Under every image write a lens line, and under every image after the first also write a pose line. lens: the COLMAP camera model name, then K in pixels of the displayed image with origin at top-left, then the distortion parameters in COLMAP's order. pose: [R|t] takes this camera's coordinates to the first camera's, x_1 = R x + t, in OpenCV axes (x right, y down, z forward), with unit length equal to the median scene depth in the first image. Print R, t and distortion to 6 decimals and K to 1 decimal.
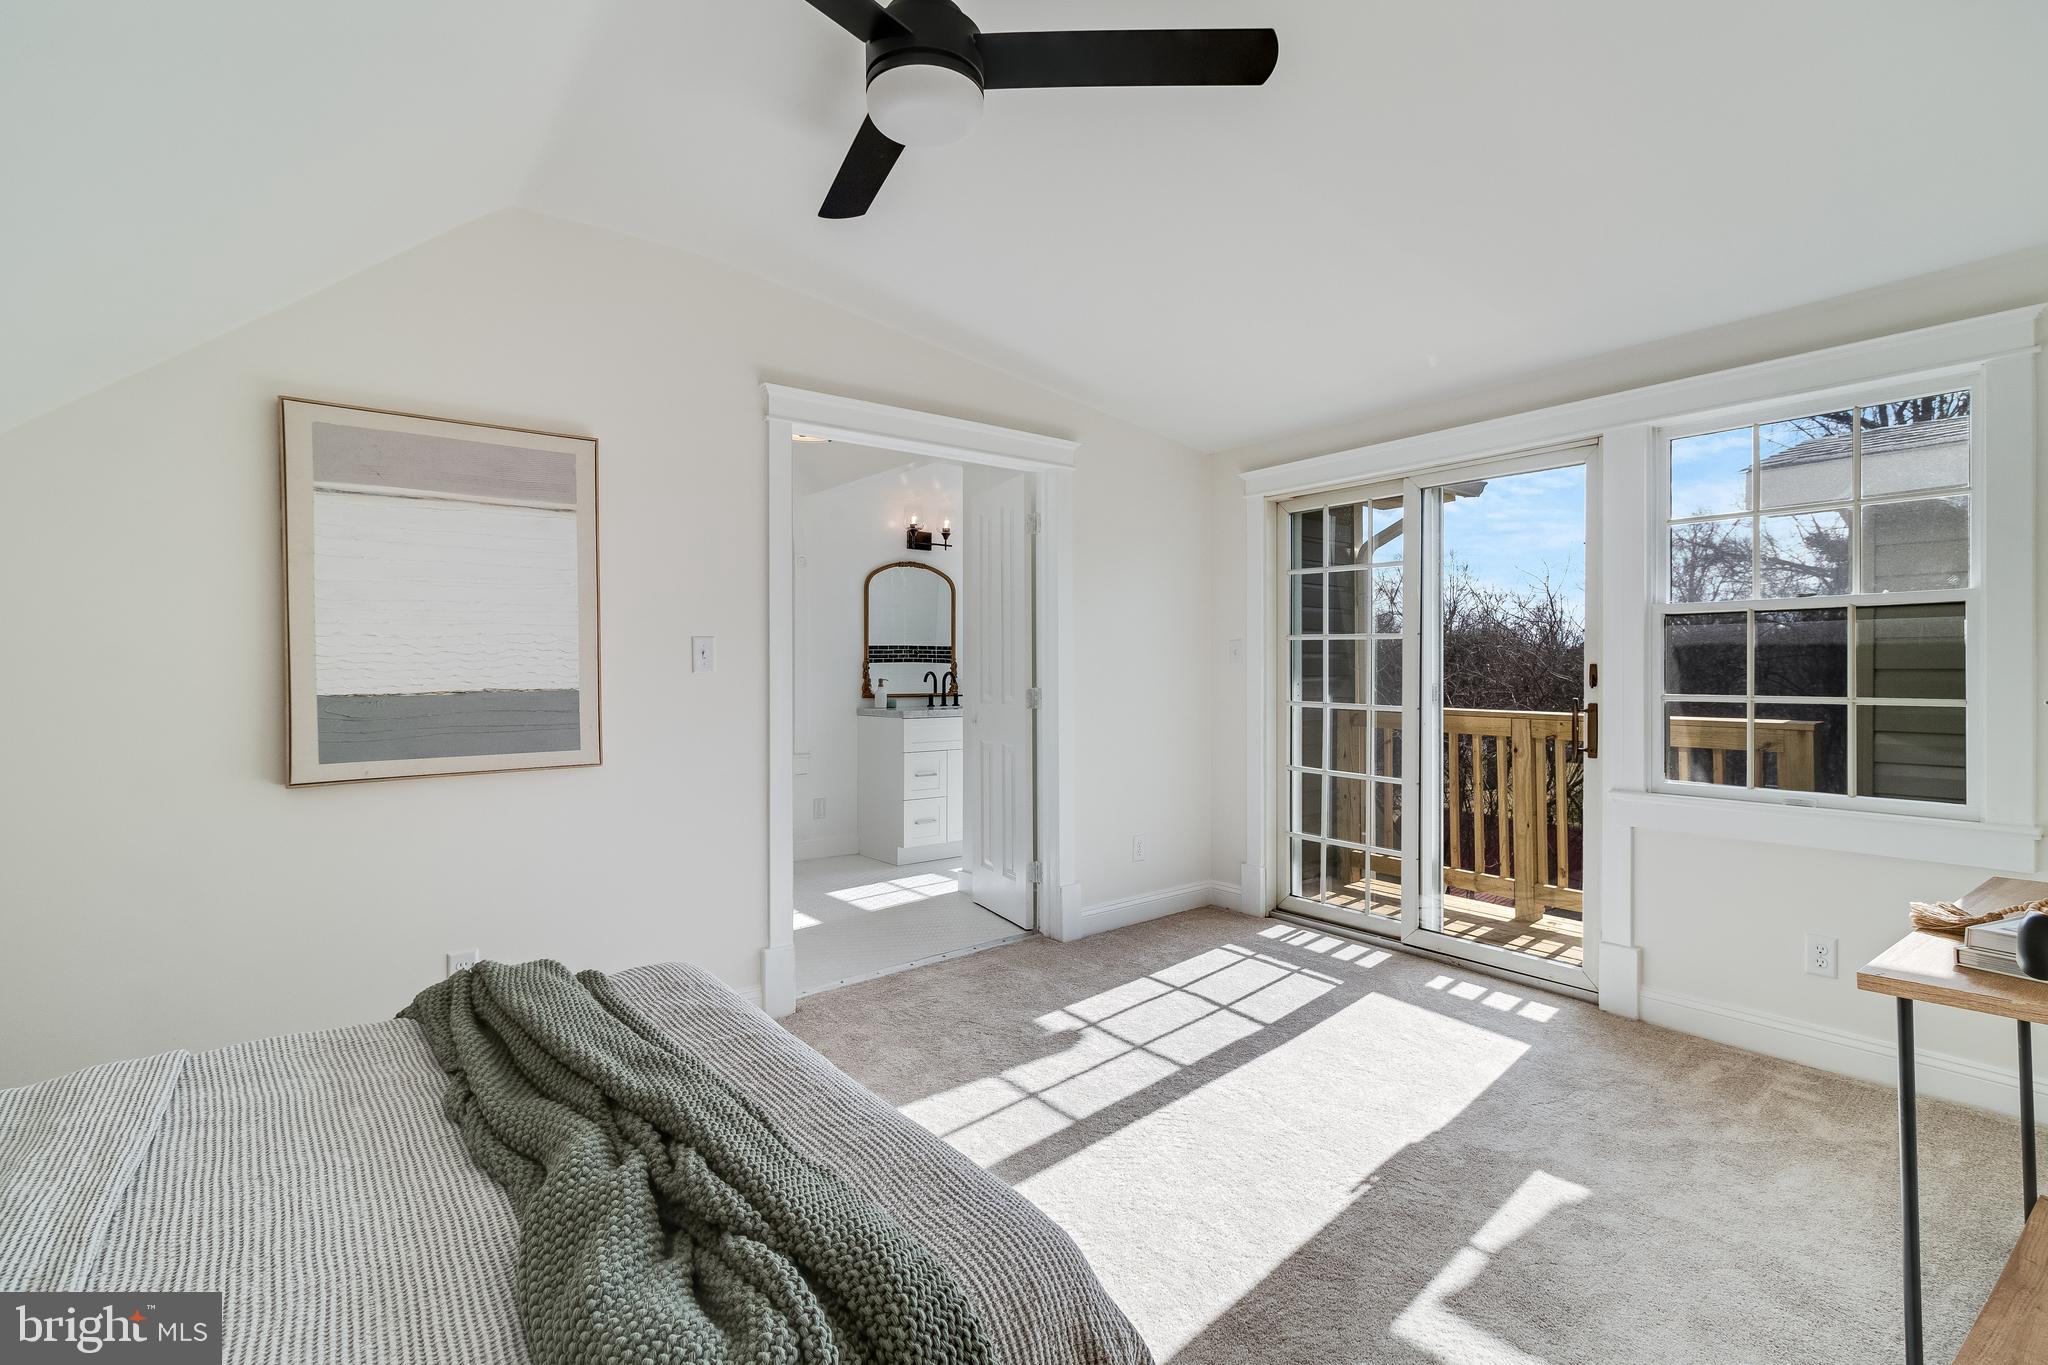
lens RADIAL K [[951.7, 0, 1024.5], [0, 951.7, 672.4], [0, 0, 1]] dist [0.004268, -0.000045]
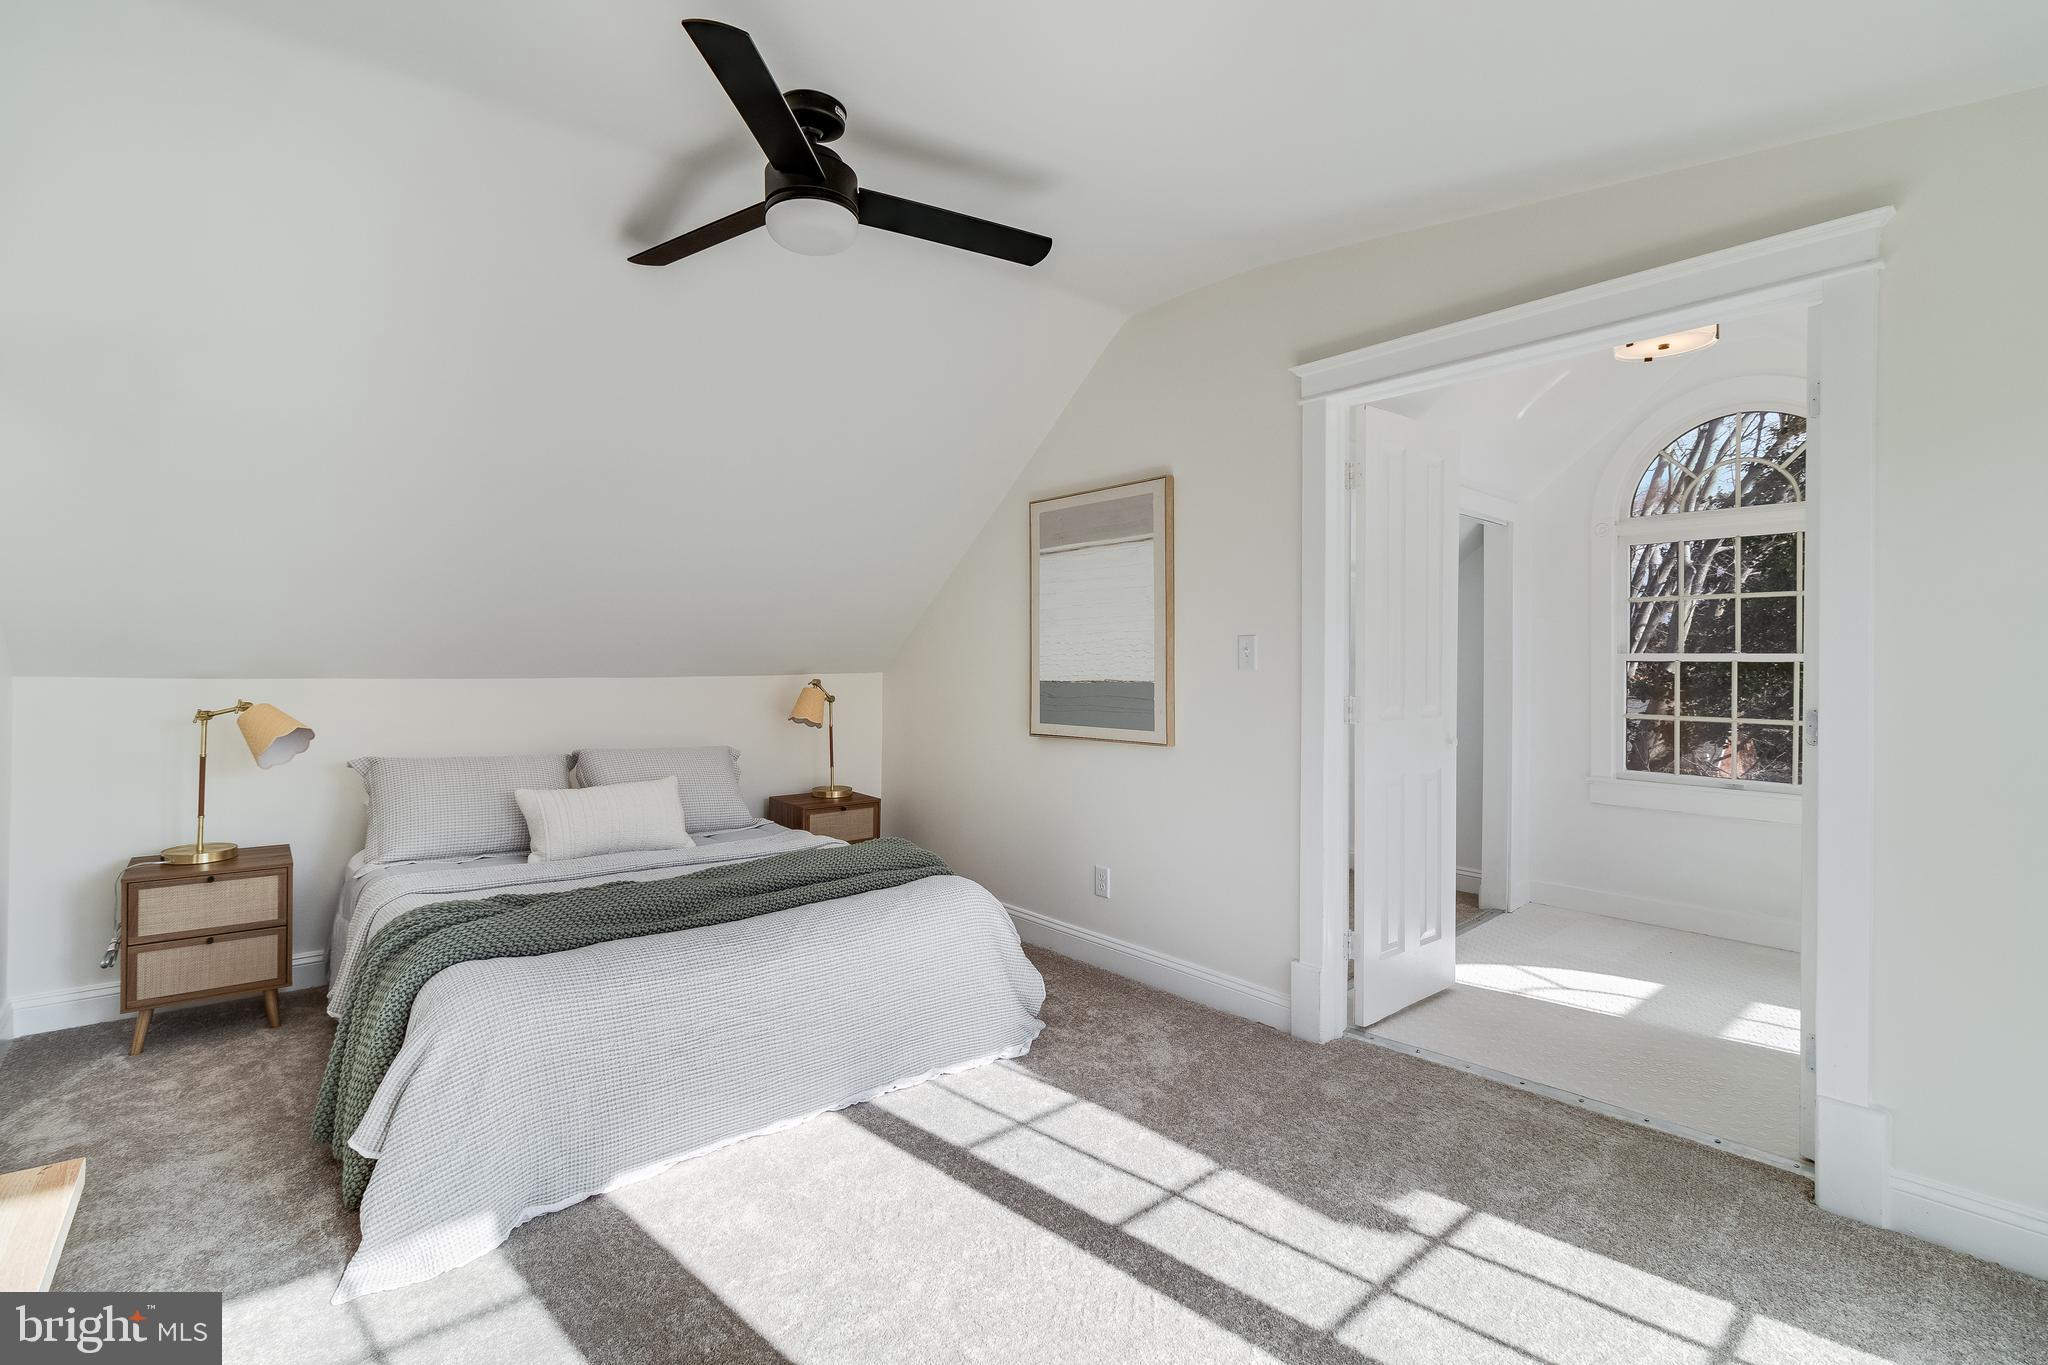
lens RADIAL K [[951.7, 0, 1033.3], [0, 951.7, 670.6], [0, 0, 1]] dist [0.004268, -0.000045]
pose [[0.038987, -0.003772, -0.999233, 0.763234], [-0.017773, 0.999832, -0.004468, 0.011785], [0.999082, 0.017934, 0.038914, 0.802061]]
